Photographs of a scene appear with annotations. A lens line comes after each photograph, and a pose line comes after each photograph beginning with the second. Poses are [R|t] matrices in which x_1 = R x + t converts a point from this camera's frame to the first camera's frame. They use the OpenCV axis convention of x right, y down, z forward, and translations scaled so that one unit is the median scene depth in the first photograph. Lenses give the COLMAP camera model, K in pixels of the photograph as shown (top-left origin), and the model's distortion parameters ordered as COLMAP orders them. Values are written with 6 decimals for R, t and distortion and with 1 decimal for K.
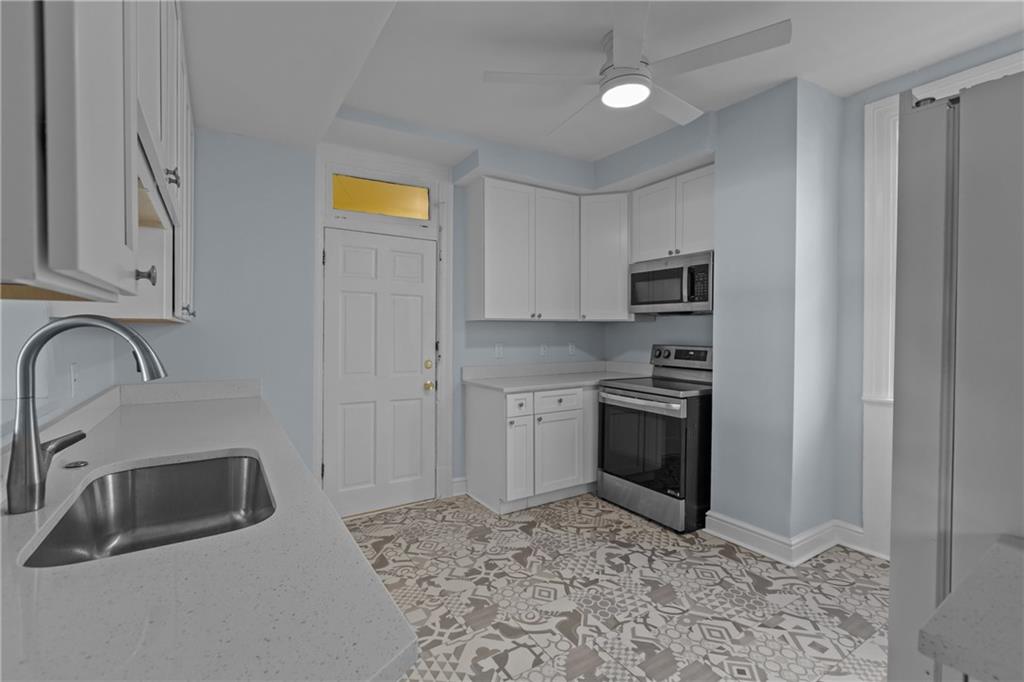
lens RADIAL K [[456.4, 0, 511.8], [0, 456.4, 335.3], [0, 0, 1]] dist [-0.003341, -0.001404]
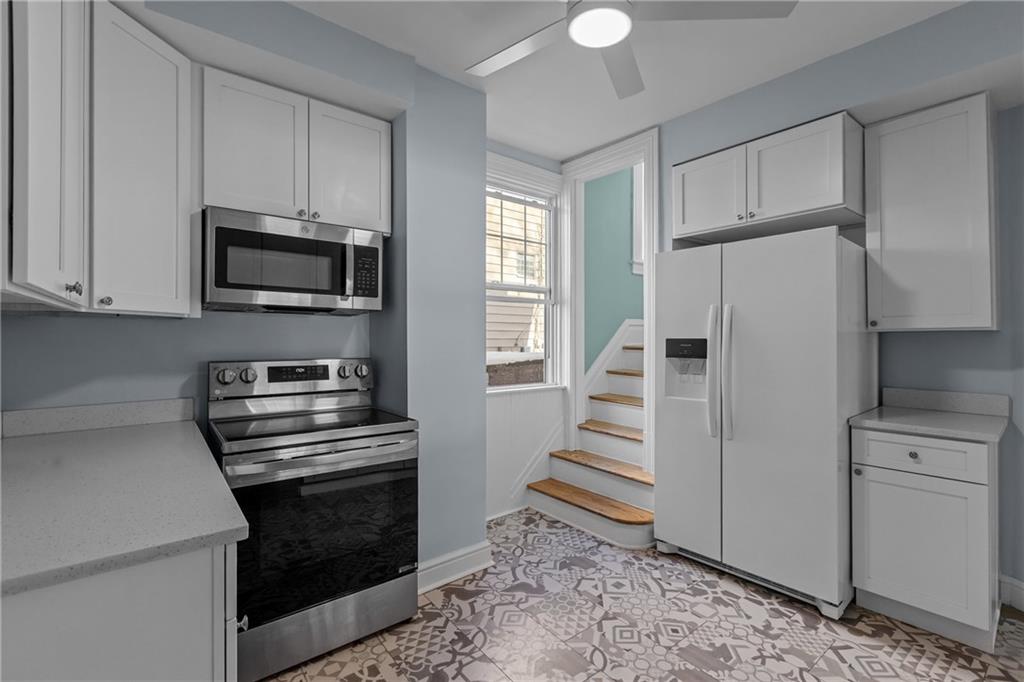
lens RADIAL K [[456.4, 0, 512.1], [0, 456.4, 337.9], [0, 0, 1]] dist [-0.003341, -0.001404]
pose [[-0.100778, -0.000038, 0.994909, -0.409597], [0.015266, 0.999882, 0.001585, -0.006624], [-0.994792, 0.015348, -0.100765, 1.034914]]
